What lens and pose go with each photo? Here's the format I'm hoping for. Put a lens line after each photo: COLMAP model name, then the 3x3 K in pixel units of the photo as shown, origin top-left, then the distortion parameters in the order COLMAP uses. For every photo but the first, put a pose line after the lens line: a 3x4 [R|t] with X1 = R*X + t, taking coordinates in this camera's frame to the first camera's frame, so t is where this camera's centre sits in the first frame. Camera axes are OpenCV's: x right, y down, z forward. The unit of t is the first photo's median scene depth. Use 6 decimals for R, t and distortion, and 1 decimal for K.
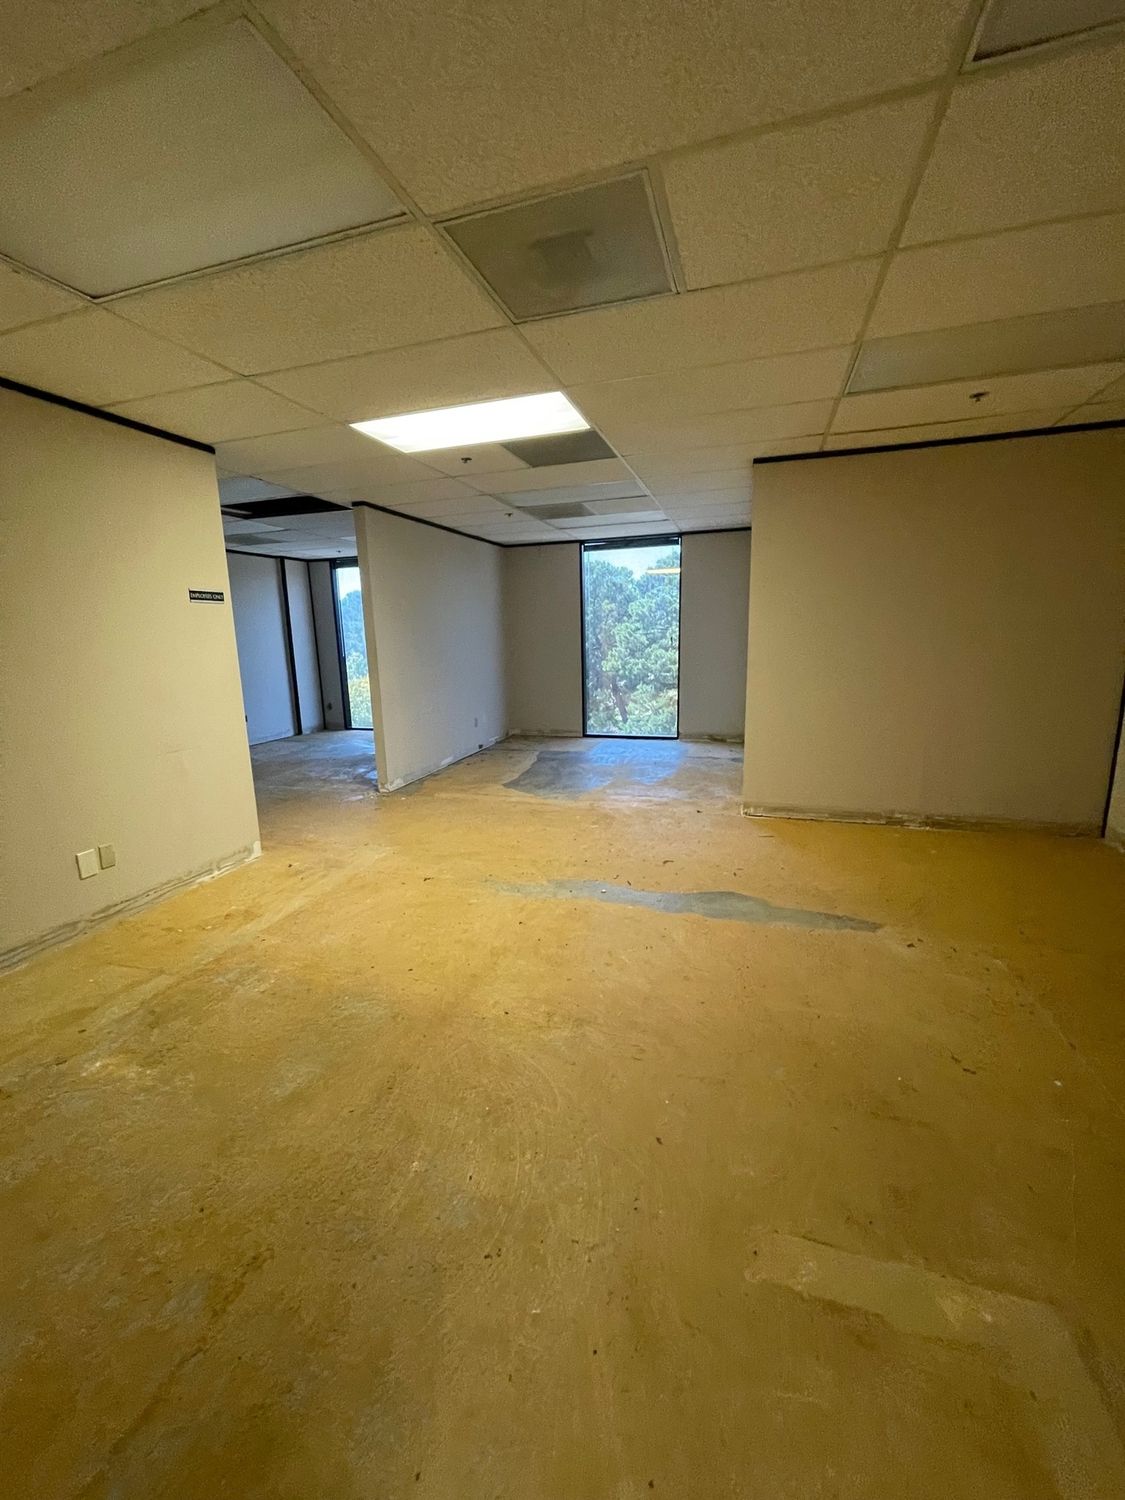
lens RADIAL K [[599.9, 0, 562.5], [0, 599.9, 750.0], [0, 0, 1]] dist [-0.001536, 0.000081]
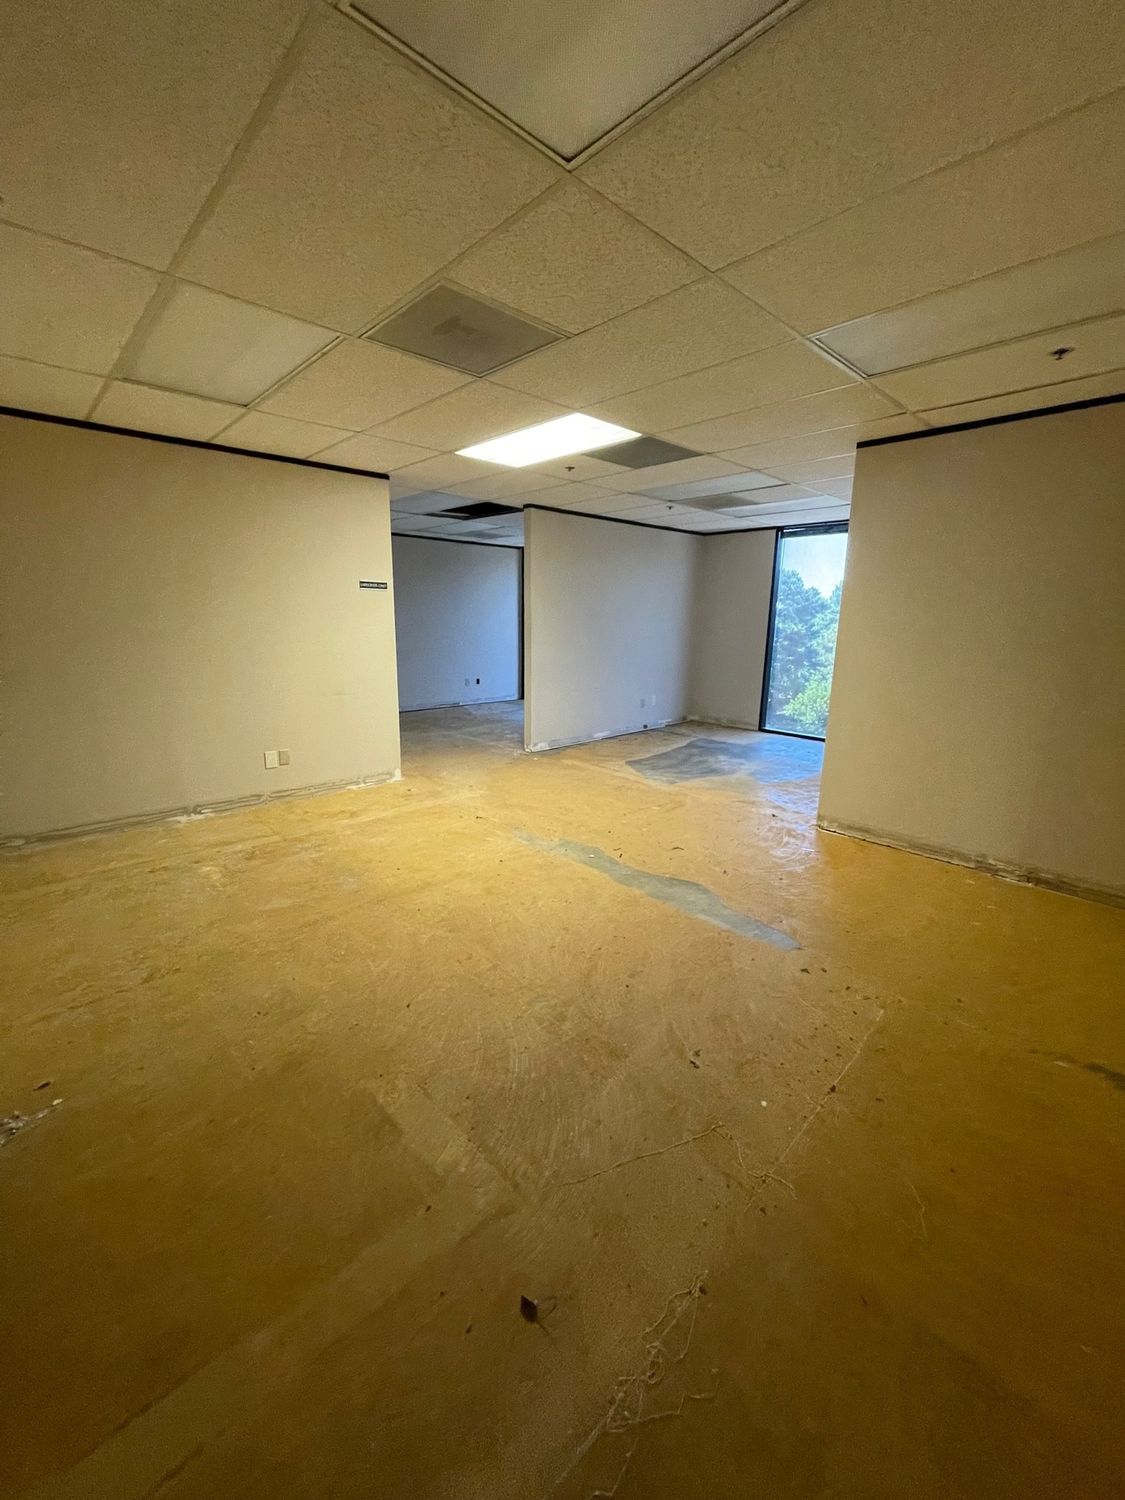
lens RADIAL K [[599.9, 0, 562.5], [0, 599.9, 750.0], [0, 0, 1]] dist [-0.001536, 0.000081]
pose [[0.877034, 0.142985, -0.458658, 0.401223], [-0.129295, 0.989709, 0.061303, -0.018641], [0.462703, 0.005538, 0.886496, -0.017331]]
